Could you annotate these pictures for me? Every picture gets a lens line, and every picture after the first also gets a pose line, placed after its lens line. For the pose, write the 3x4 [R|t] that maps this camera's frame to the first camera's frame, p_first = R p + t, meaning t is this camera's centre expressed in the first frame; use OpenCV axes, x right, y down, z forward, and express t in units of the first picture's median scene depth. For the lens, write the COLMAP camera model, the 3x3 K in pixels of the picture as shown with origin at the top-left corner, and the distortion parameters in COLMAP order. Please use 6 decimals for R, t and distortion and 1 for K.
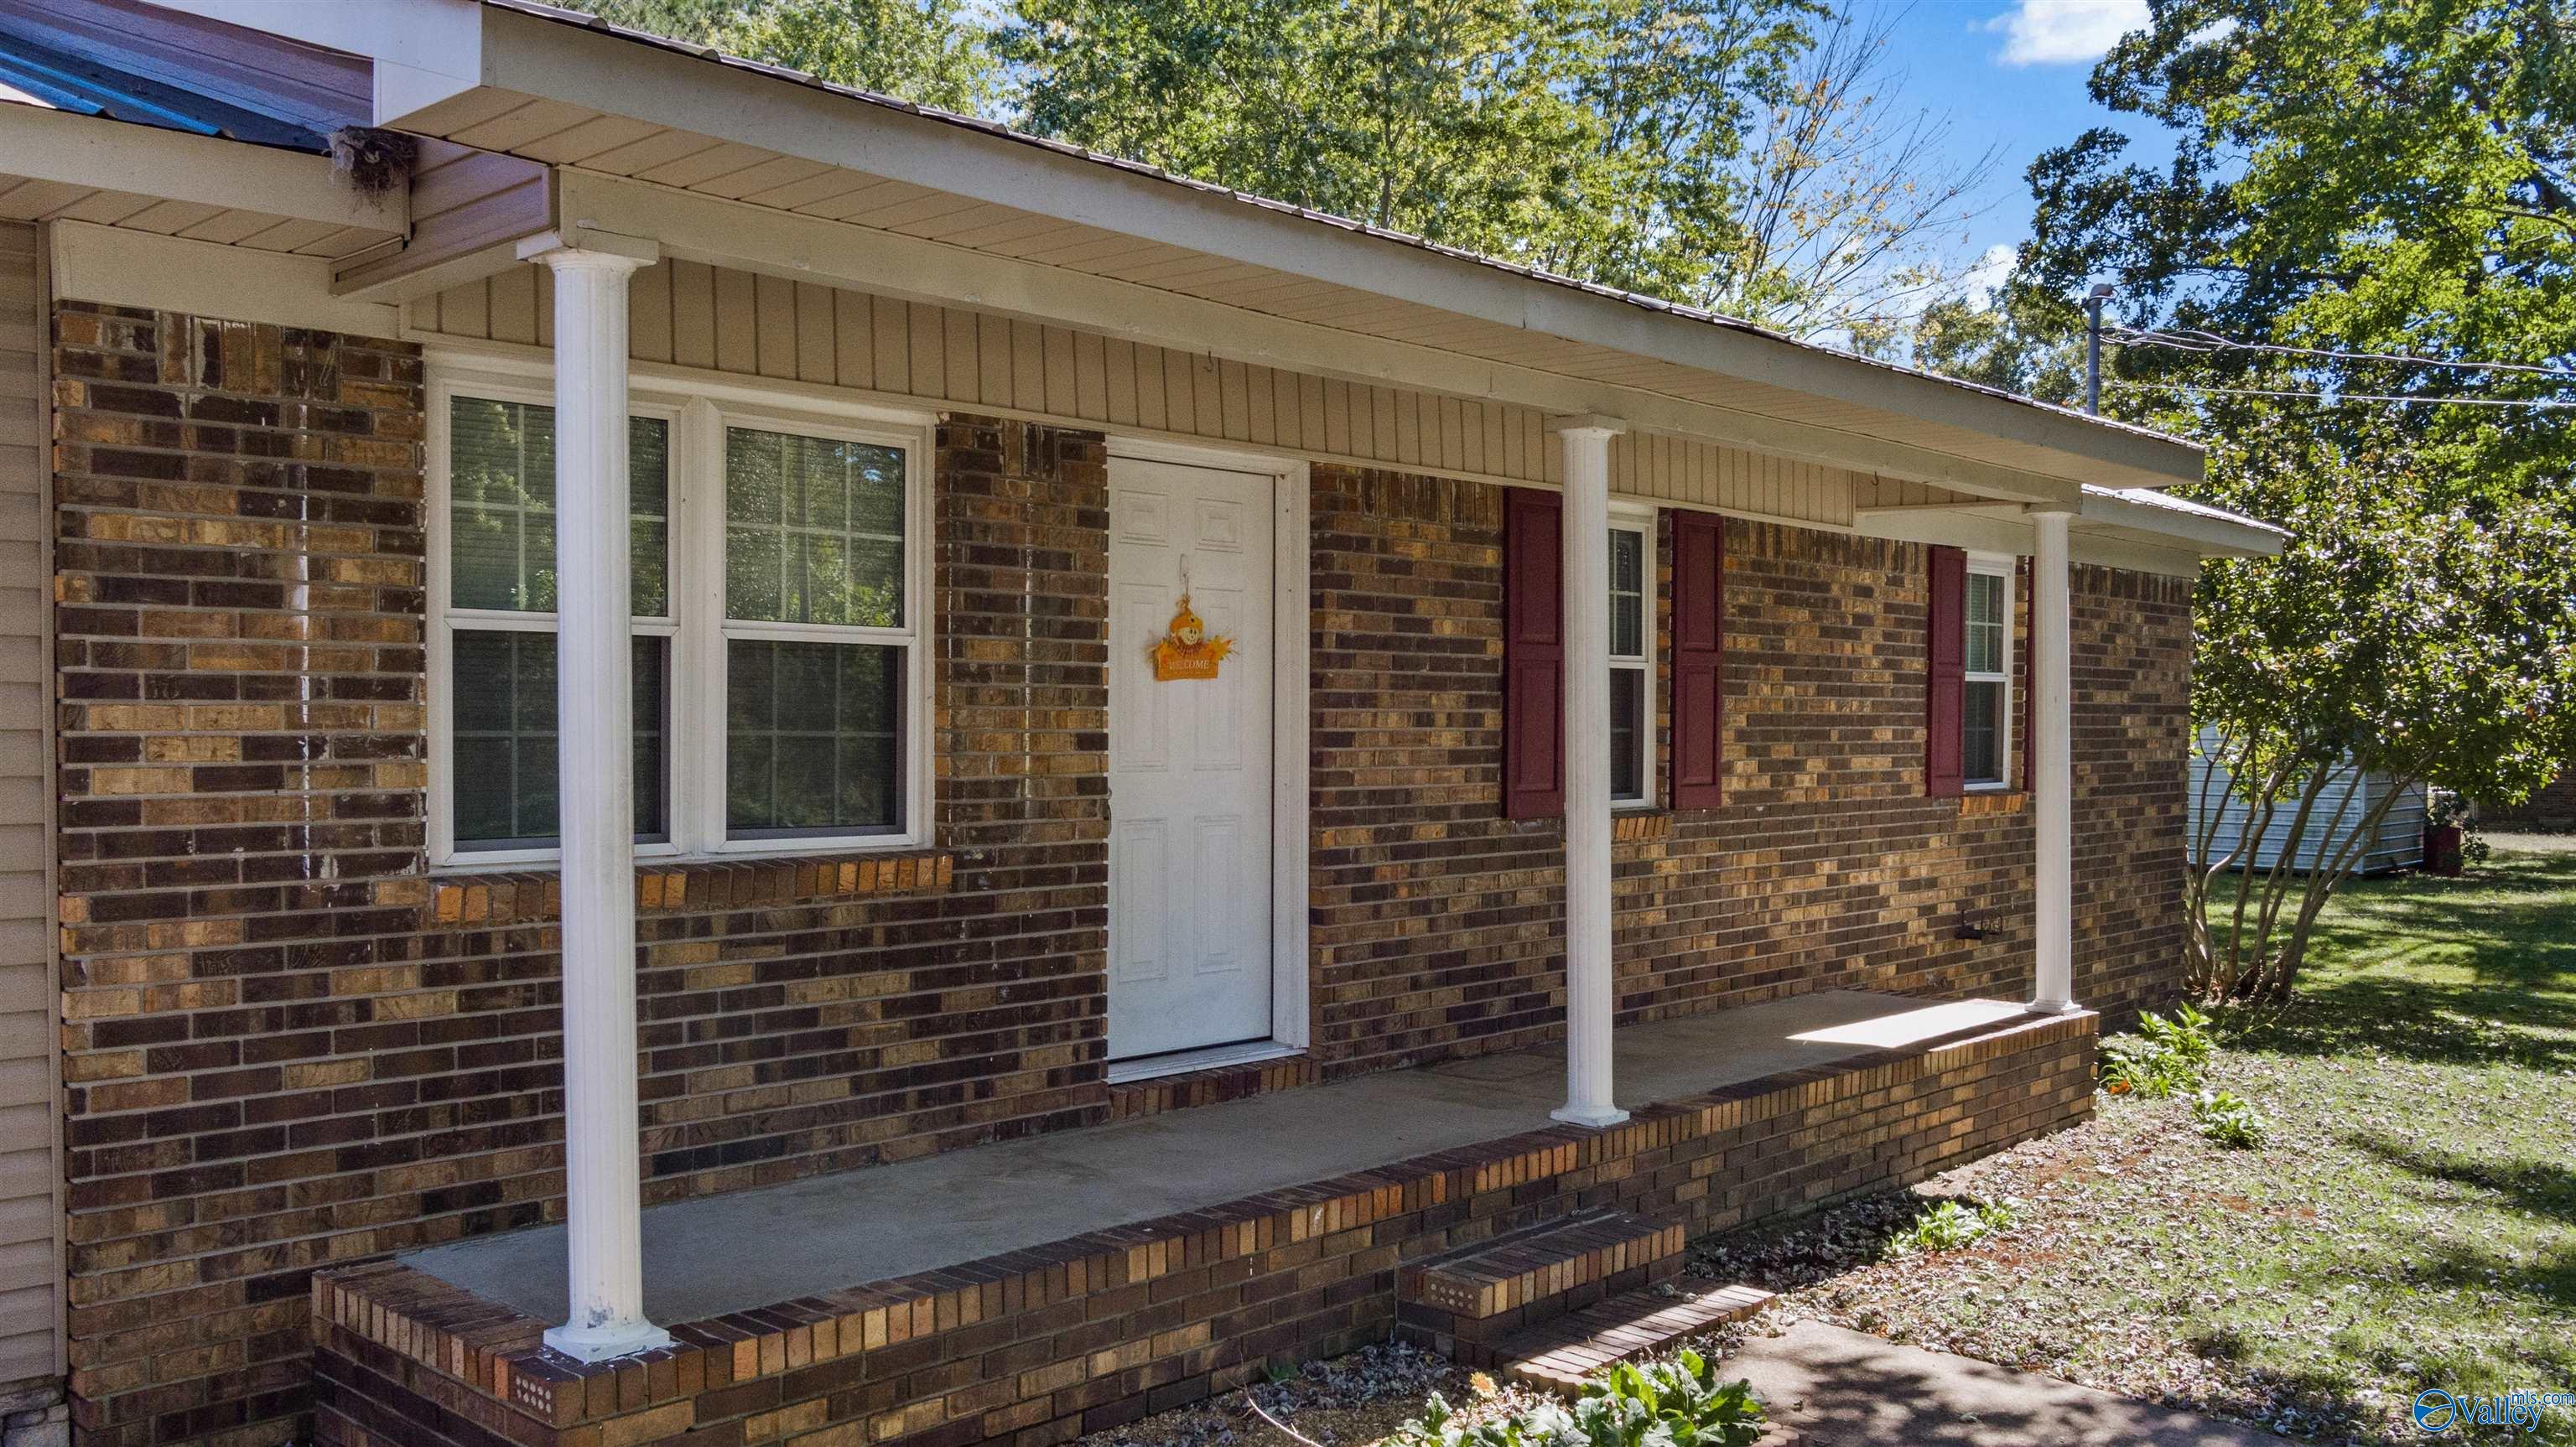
lens RADIAL K [[2116.0, 0, 1279.6], [0, 2116.0, 789.3], [0, 0, 1]] dist [-0.048788, -0.003663]
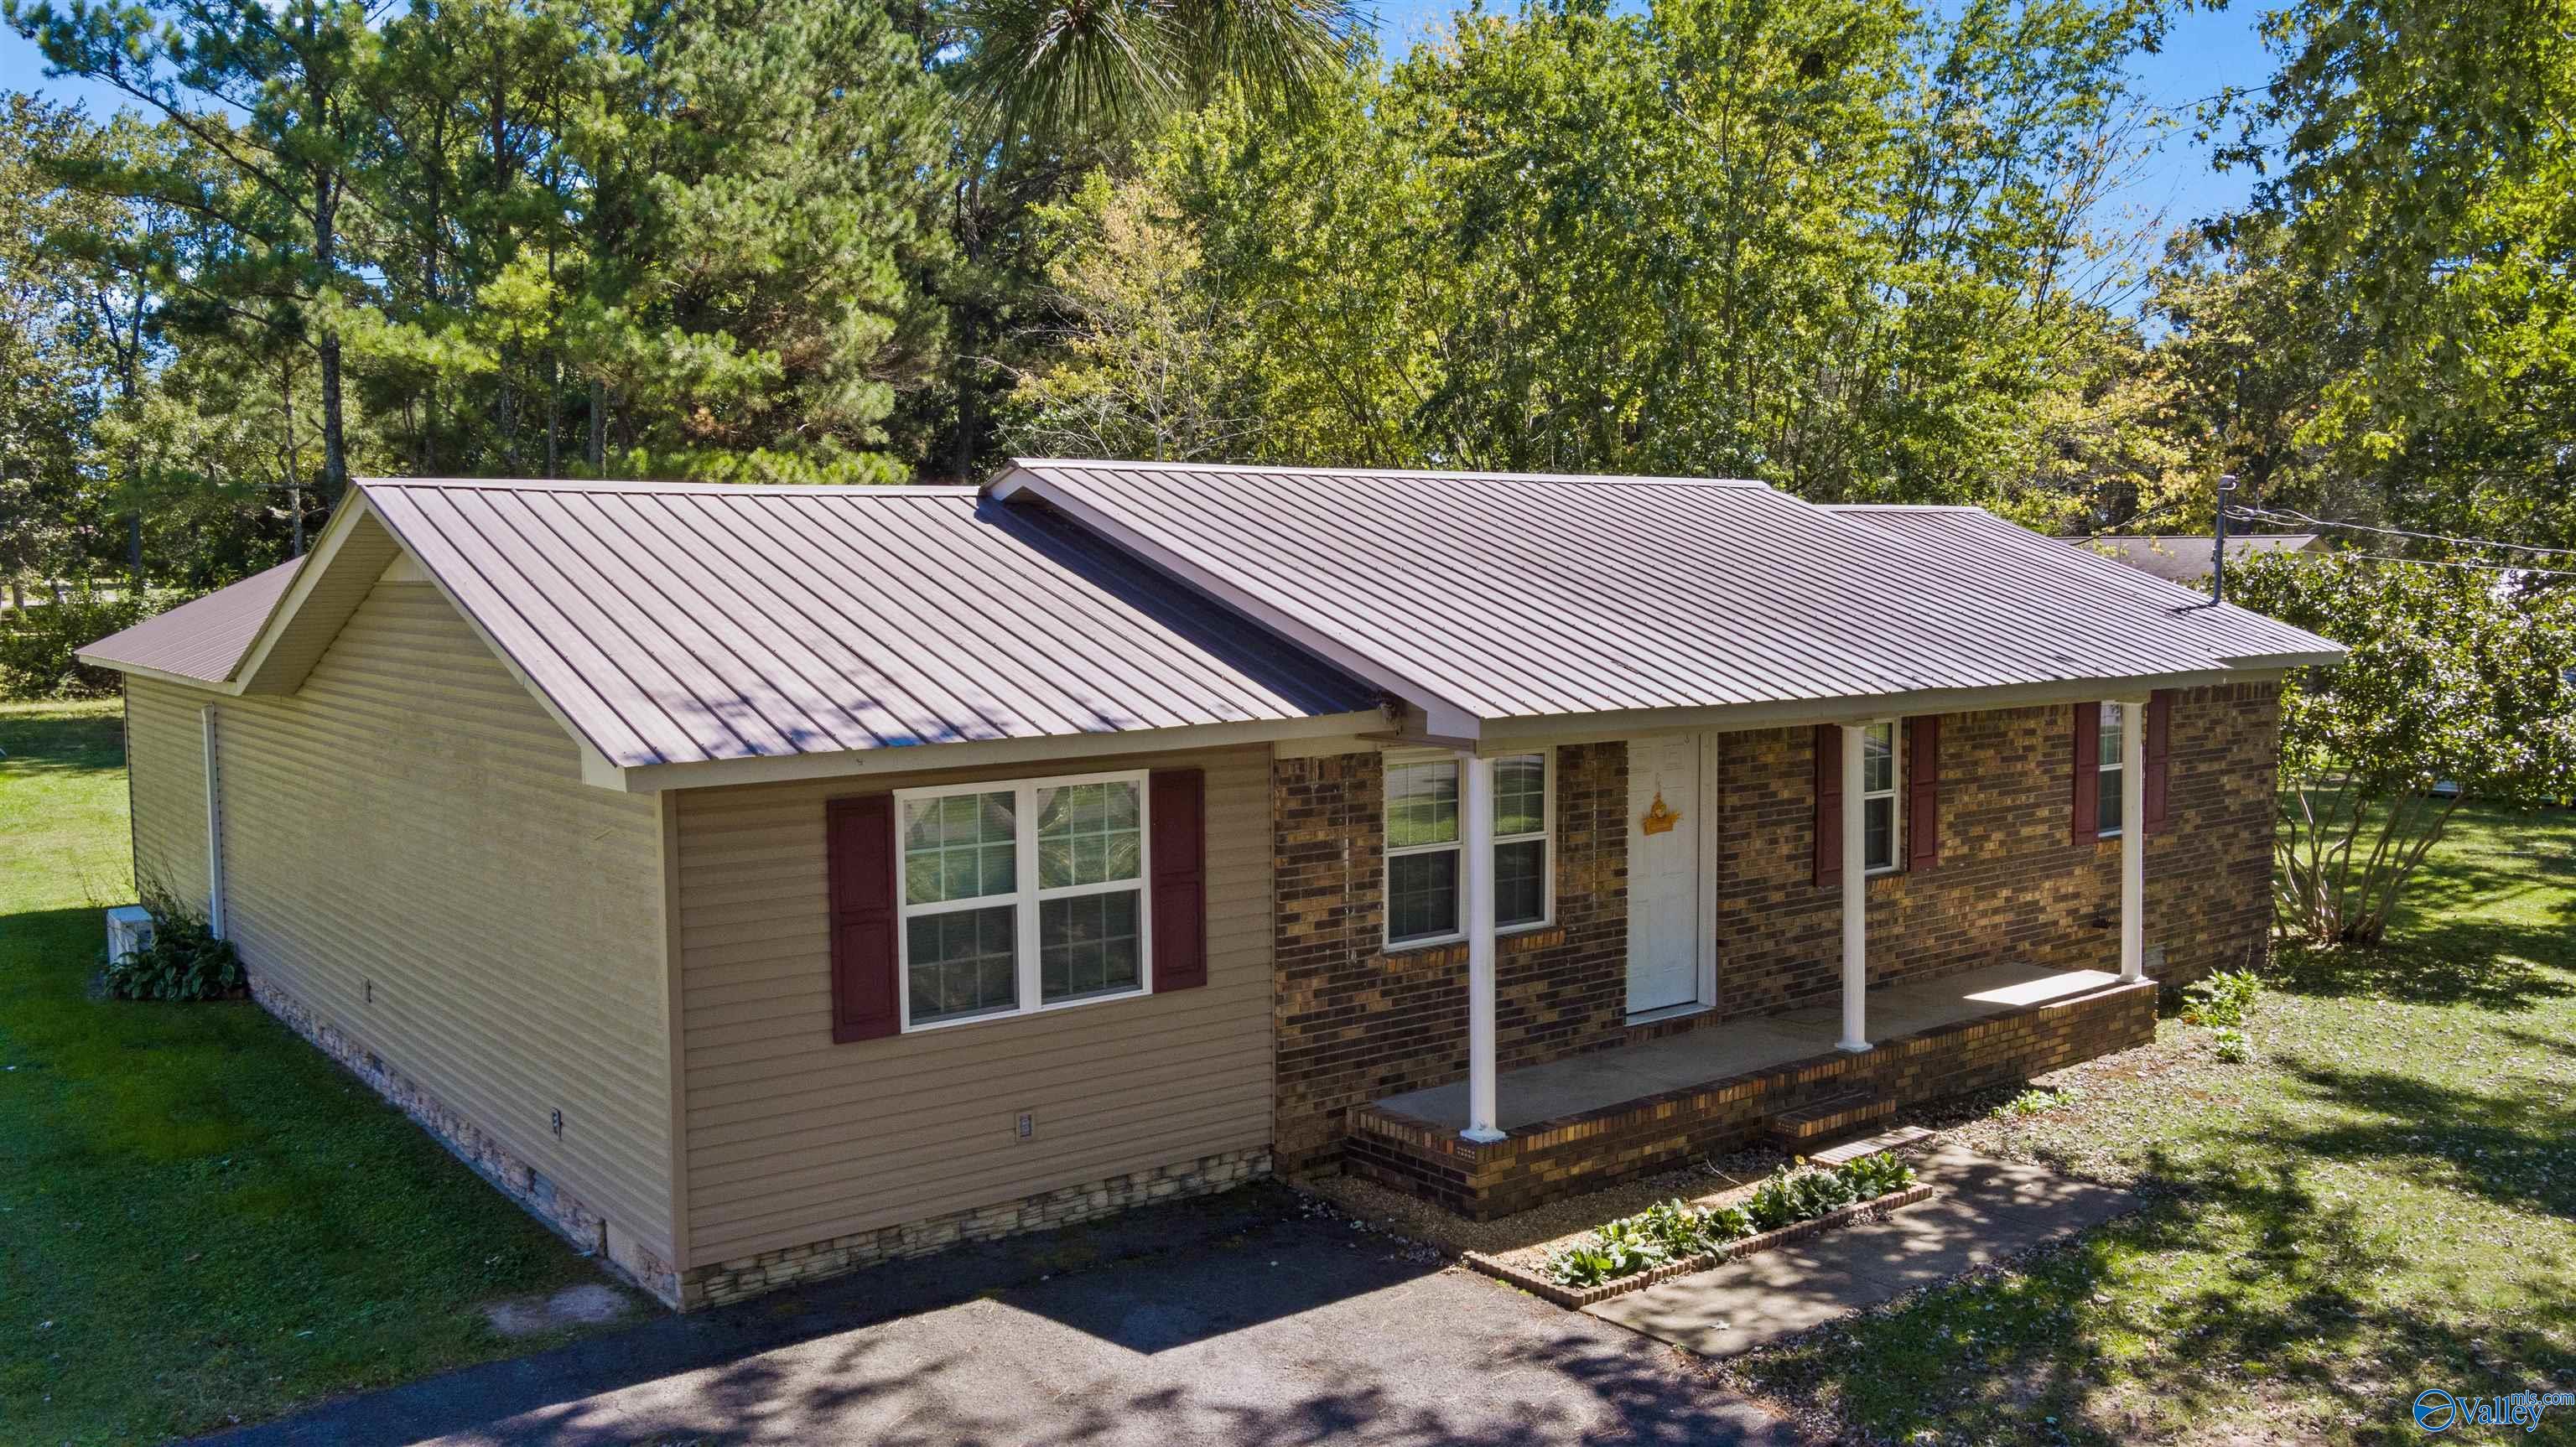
lens RADIAL K [[2050.5, 0, 1311.0], [0, 2050.5, 718.4], [0, 0, 1]] dist [-0.033642, 0.007151]
pose [[0.989811, 0.002171, -0.142373, -0.093366], [0.003378, 0.999244, 0.038719, -0.236931], [0.142349, -0.038805, 0.989056, -1.015852]]
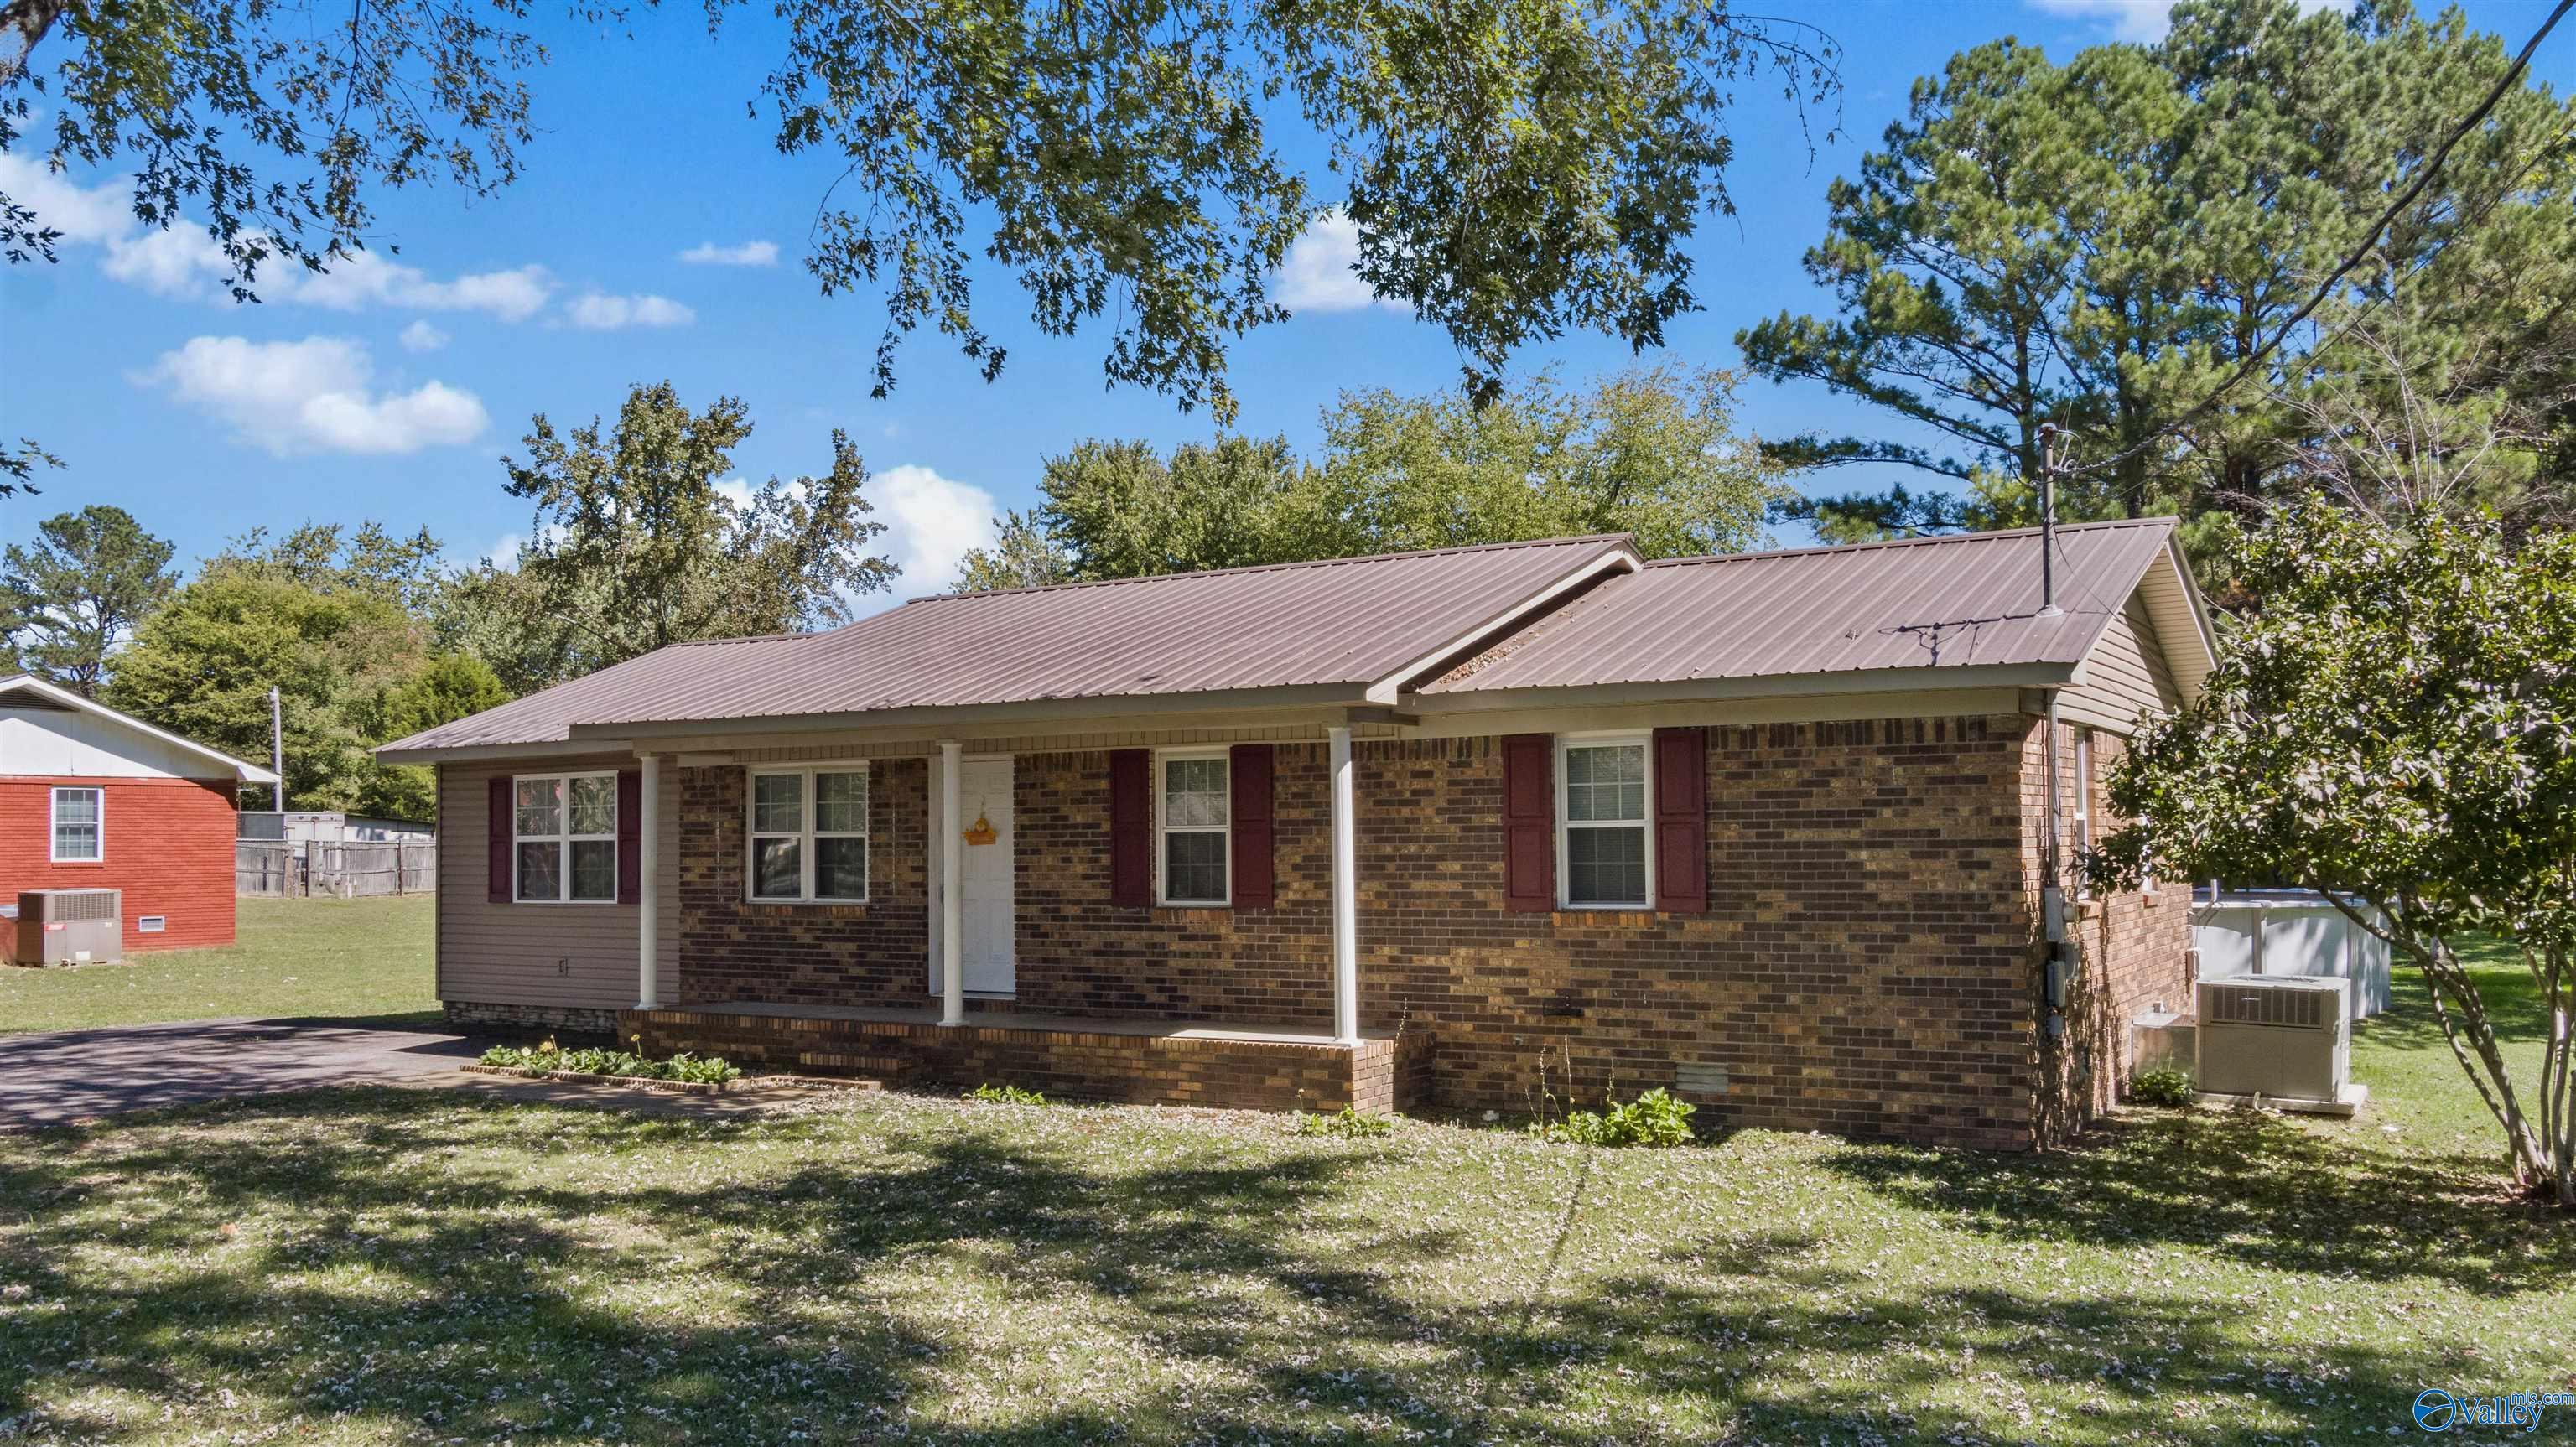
lens RADIAL K [[2058.8, 0, 1291.9], [0, 2058.8, 707.1], [0, 0, 1]] dist [-0.038934, 0.004303]
pose [[0.214955, -0.070949, -0.974044, 2.385205], [-0.024072, 0.996670, -0.077909, -0.031857], [0.976327, 0.040195, 0.212531, 0.801792]]
